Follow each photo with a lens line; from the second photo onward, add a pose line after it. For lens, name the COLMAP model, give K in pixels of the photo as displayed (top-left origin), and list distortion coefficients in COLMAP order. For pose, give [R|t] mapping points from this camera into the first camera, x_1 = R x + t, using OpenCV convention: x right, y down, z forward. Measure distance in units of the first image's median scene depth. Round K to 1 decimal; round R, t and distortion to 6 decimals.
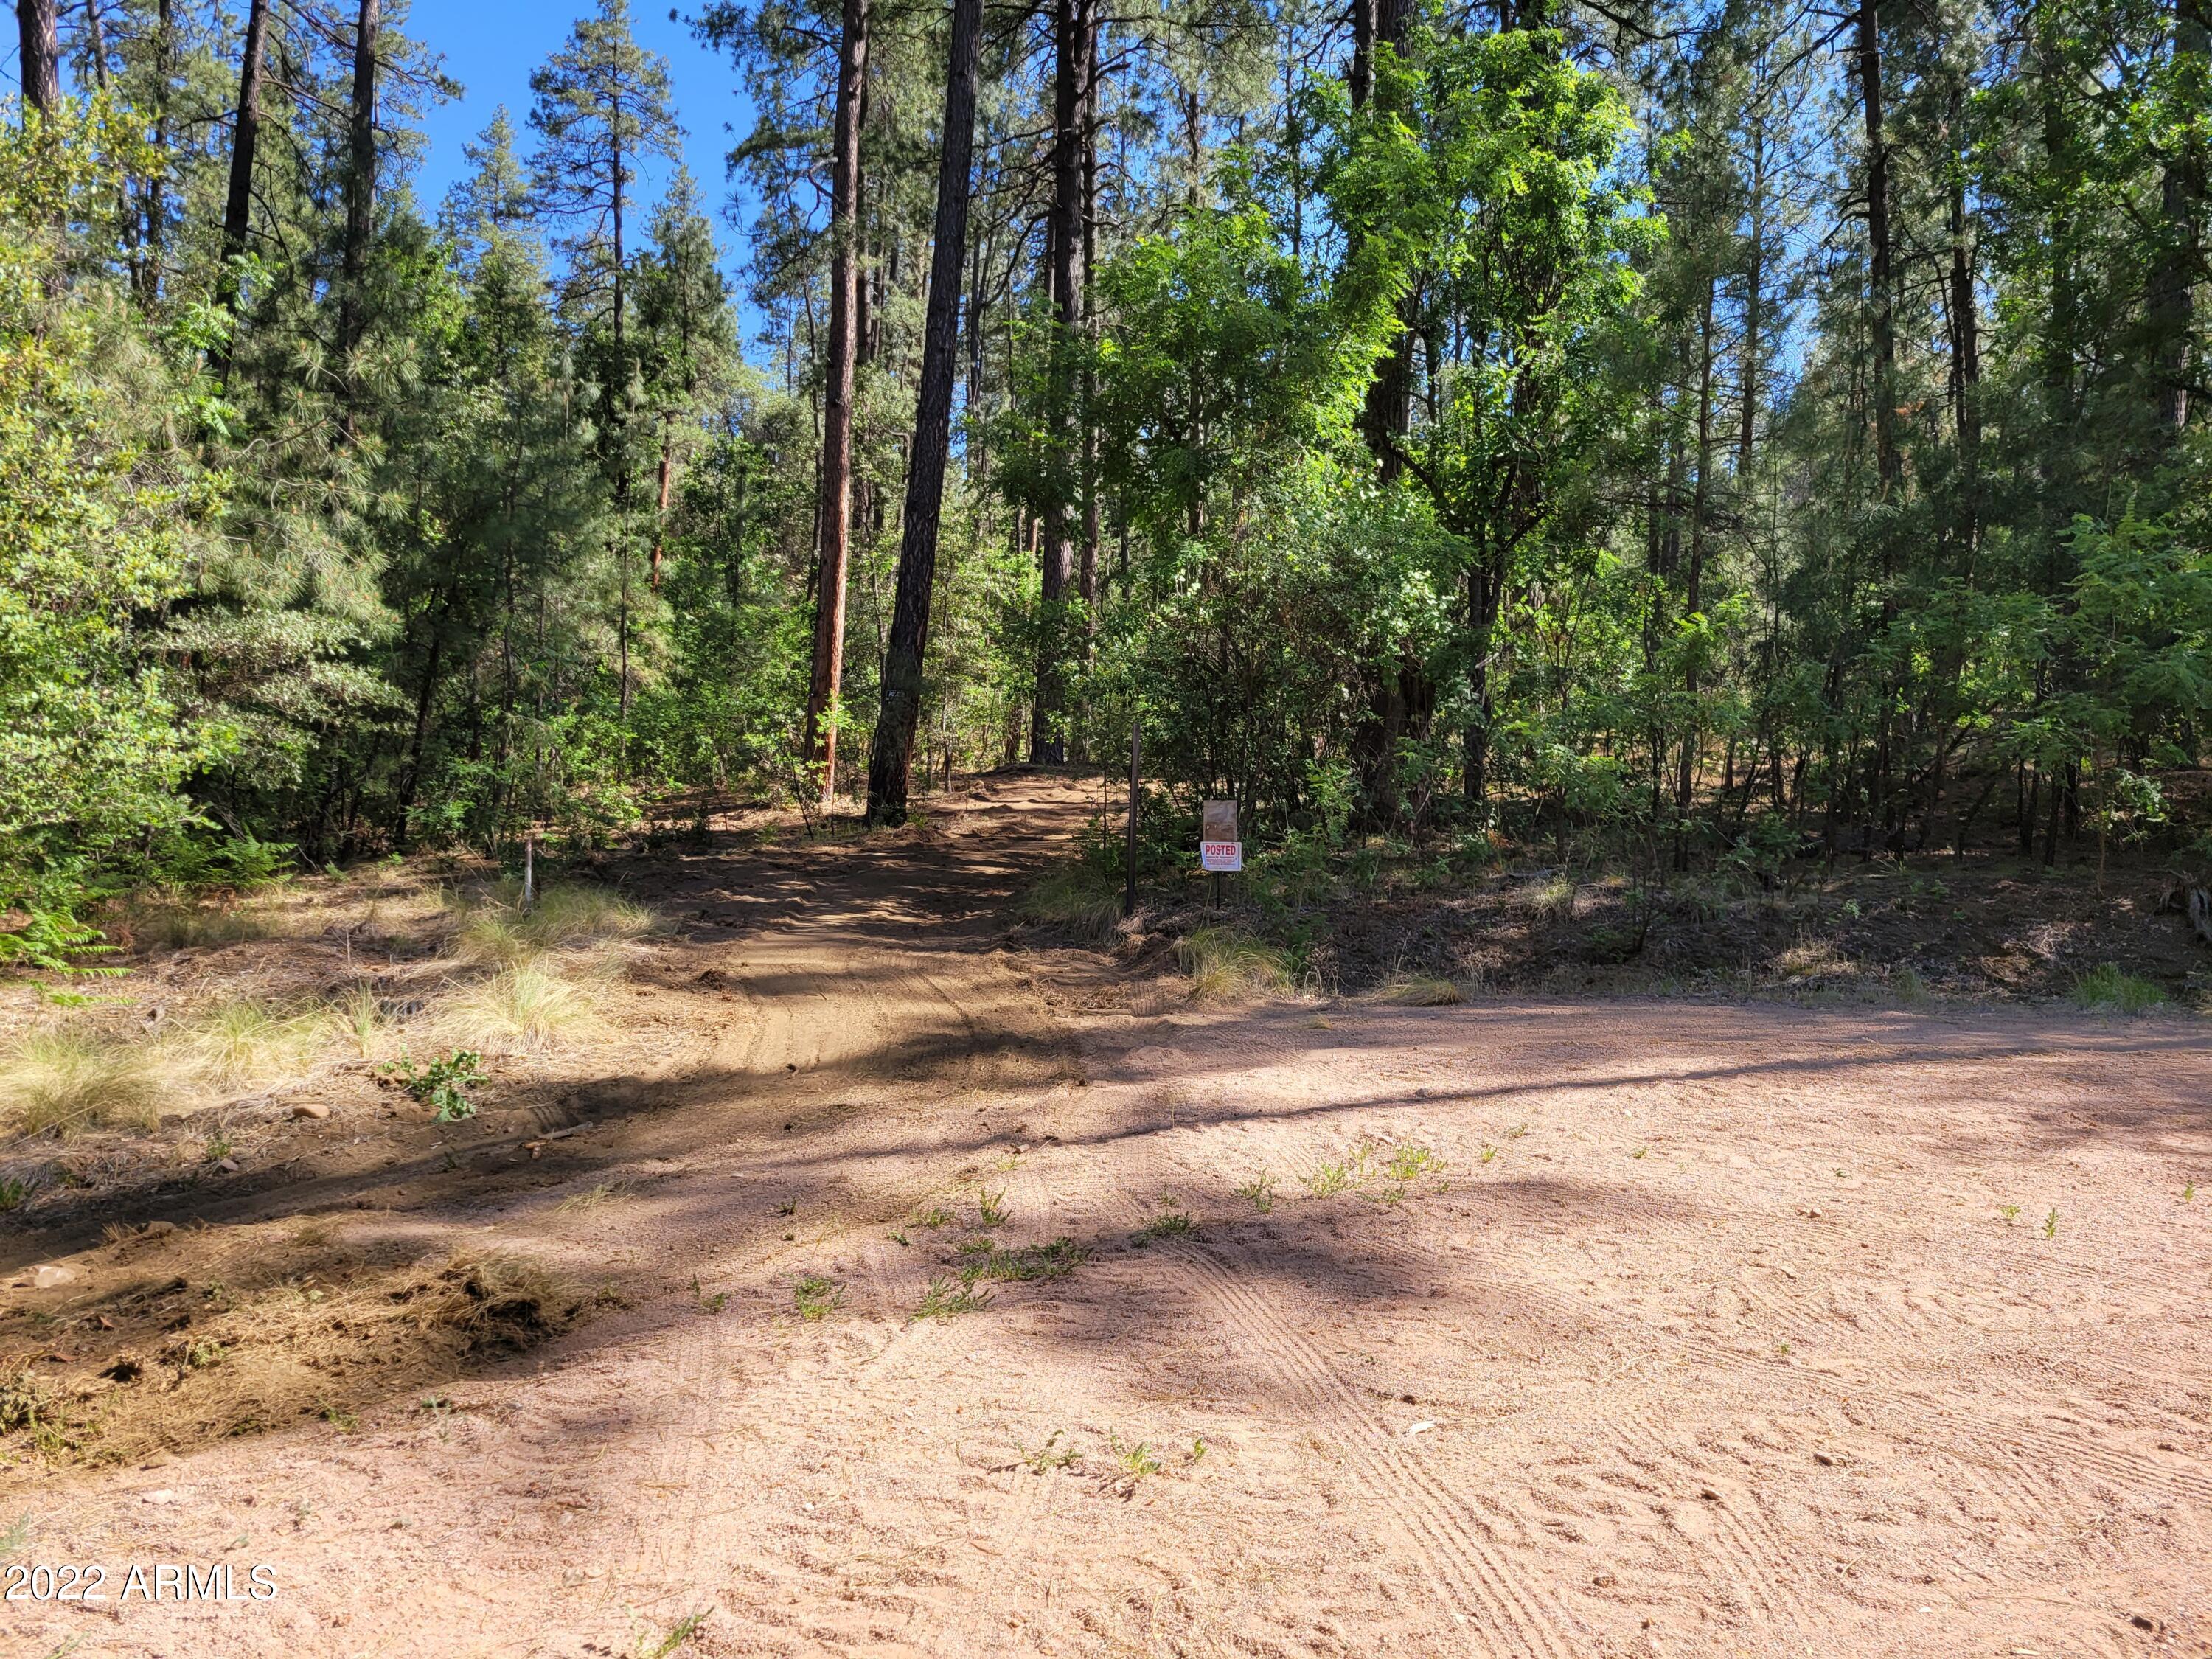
lens RADIAL K [[1655.3, 0, 1103.0], [0, 1655.3, 812.7], [0, 0, 1]] dist [0.040559, -0.008461]
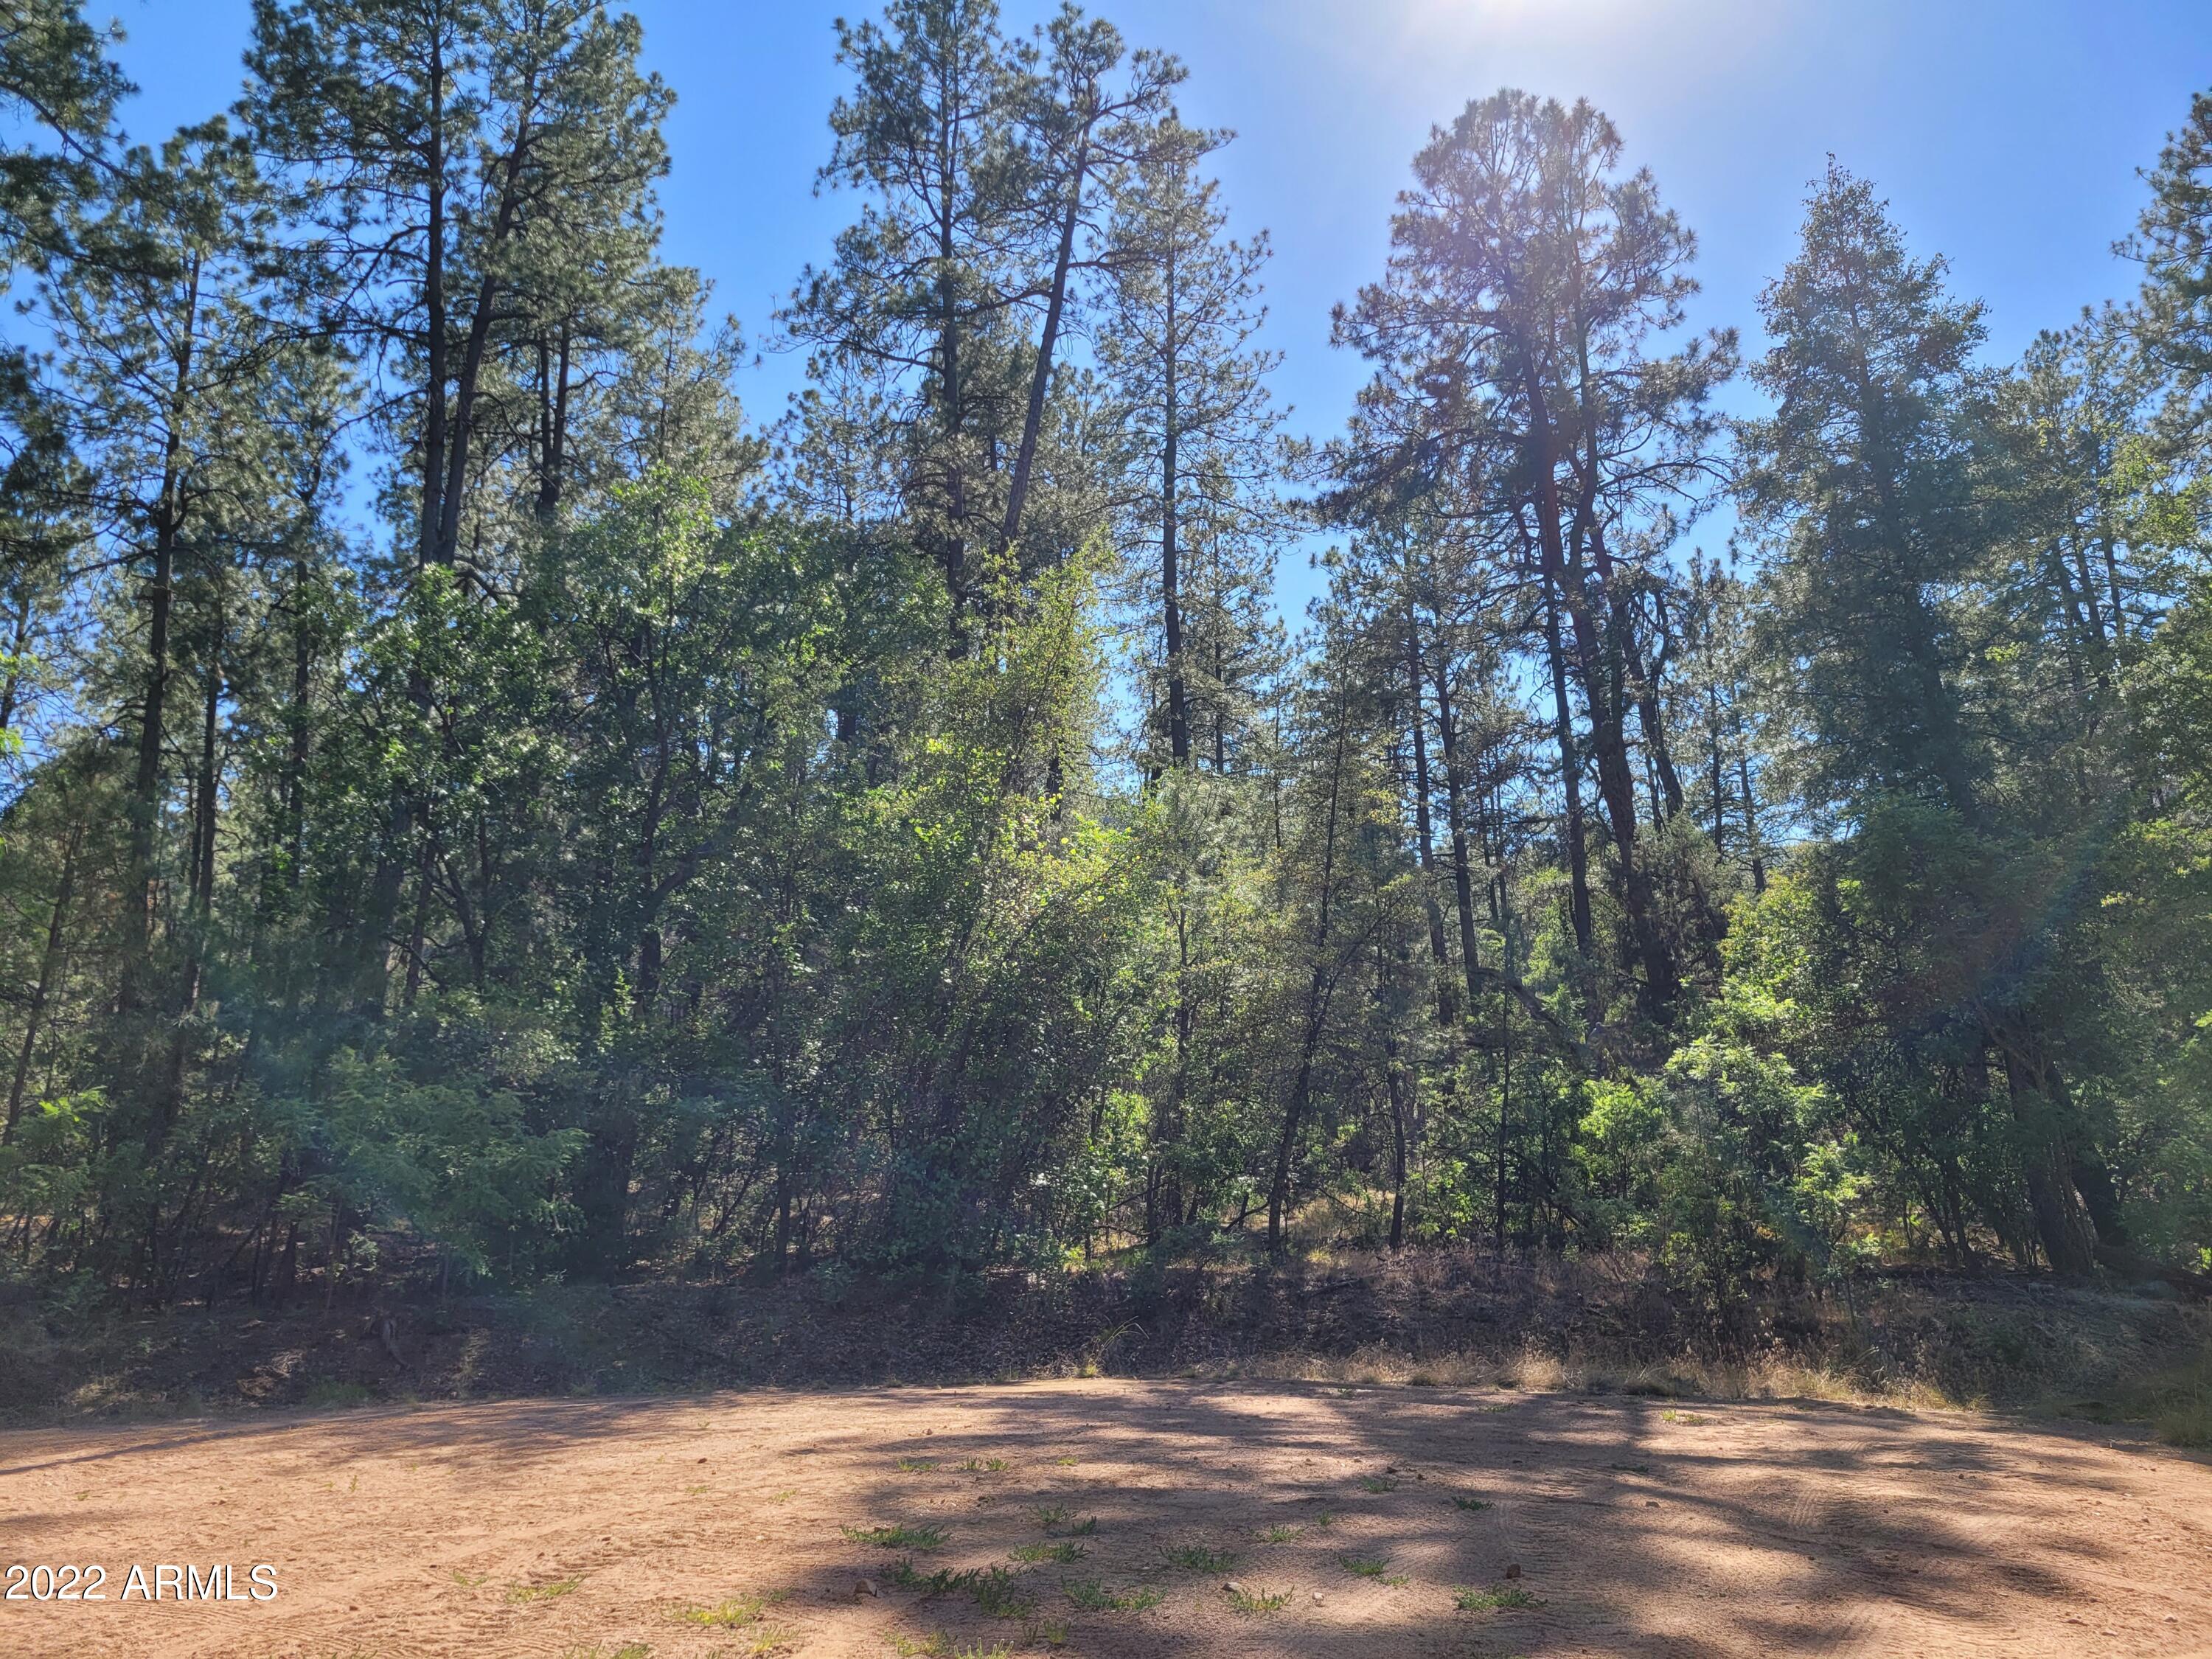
lens RADIAL K [[1655.3, 0, 1103.0], [0, 1655.3, 812.7], [0, 0, 1]] dist [0.040559, -0.008461]
pose [[0.540543, 0.217465, 0.812726, -0.273757], [0.011090, 0.964091, -0.265342, 0.015138], [-0.841244, 0.152442, 0.518720, -0.316992]]
